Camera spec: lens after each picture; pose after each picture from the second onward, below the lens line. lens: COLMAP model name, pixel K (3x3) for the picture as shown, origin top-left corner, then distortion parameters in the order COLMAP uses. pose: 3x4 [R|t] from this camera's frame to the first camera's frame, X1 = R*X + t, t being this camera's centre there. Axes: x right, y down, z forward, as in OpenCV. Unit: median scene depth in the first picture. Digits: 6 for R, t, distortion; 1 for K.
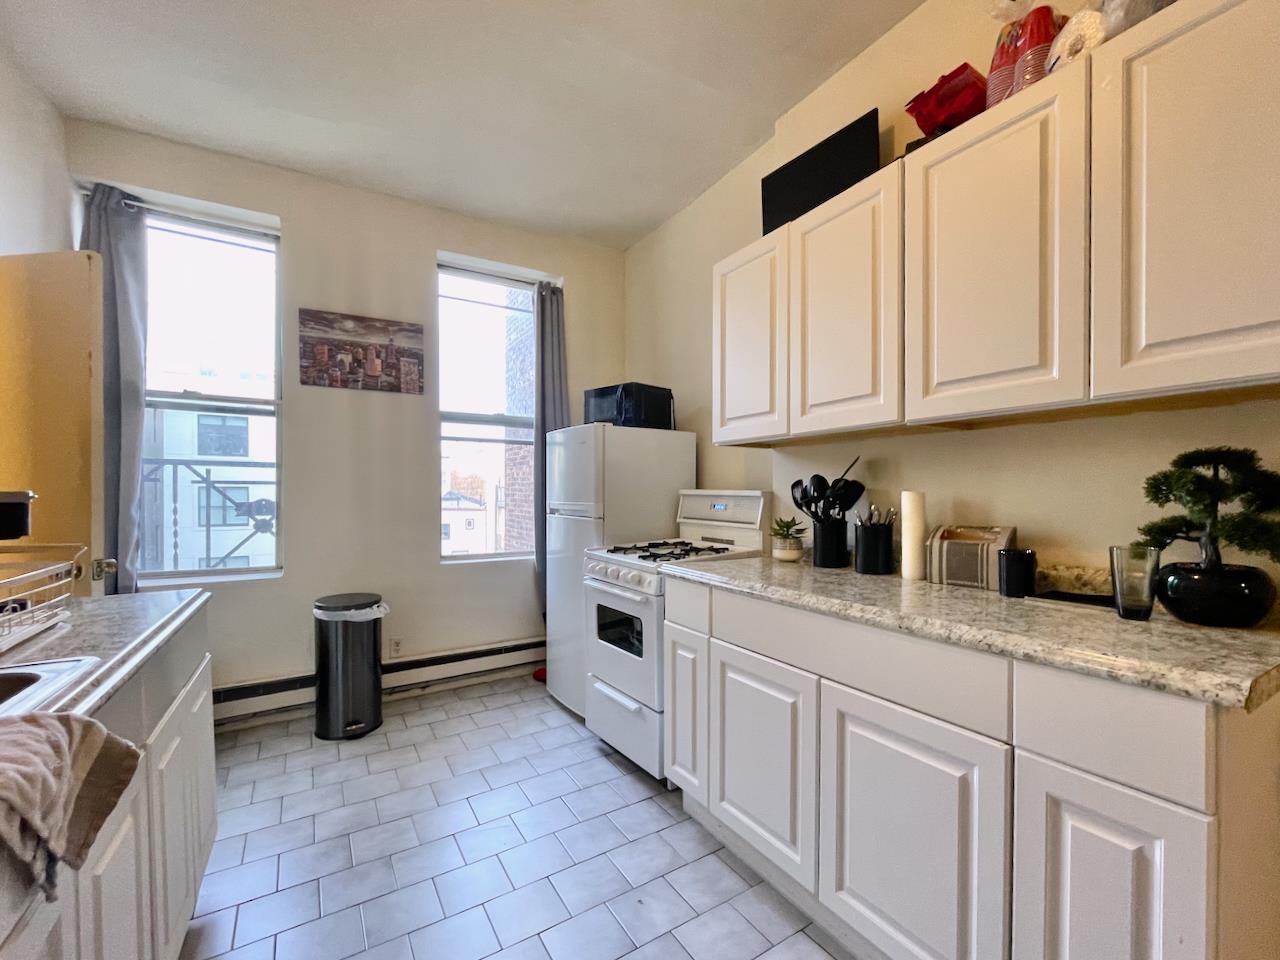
lens RADIAL K [[566.5, 0, 685.1], [0, 566.5, 503.0], [0, 0, 1]] dist [0.000599, -0.001672]
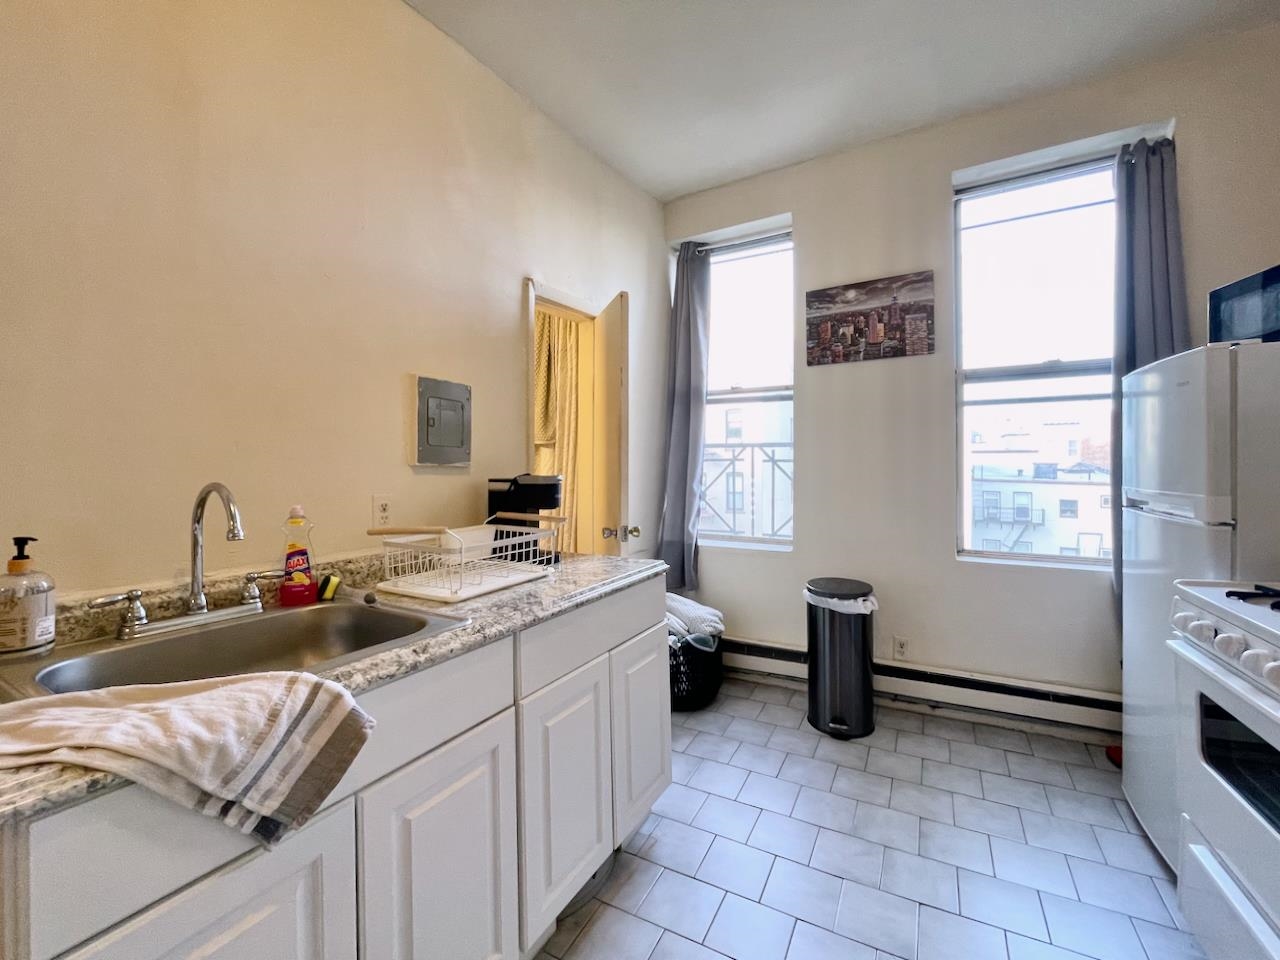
lens RADIAL K [[522.7, 0, 636.9], [0, 522.7, 467.1], [0, 0, 1]] dist [-0.005085, -0.001047]
pose [[0.449443, -0.001277, -0.893308, 0.030134], [-0.009575, 0.999935, -0.006247, -0.017734], [0.893258, 0.011361, 0.449402, 0.312795]]
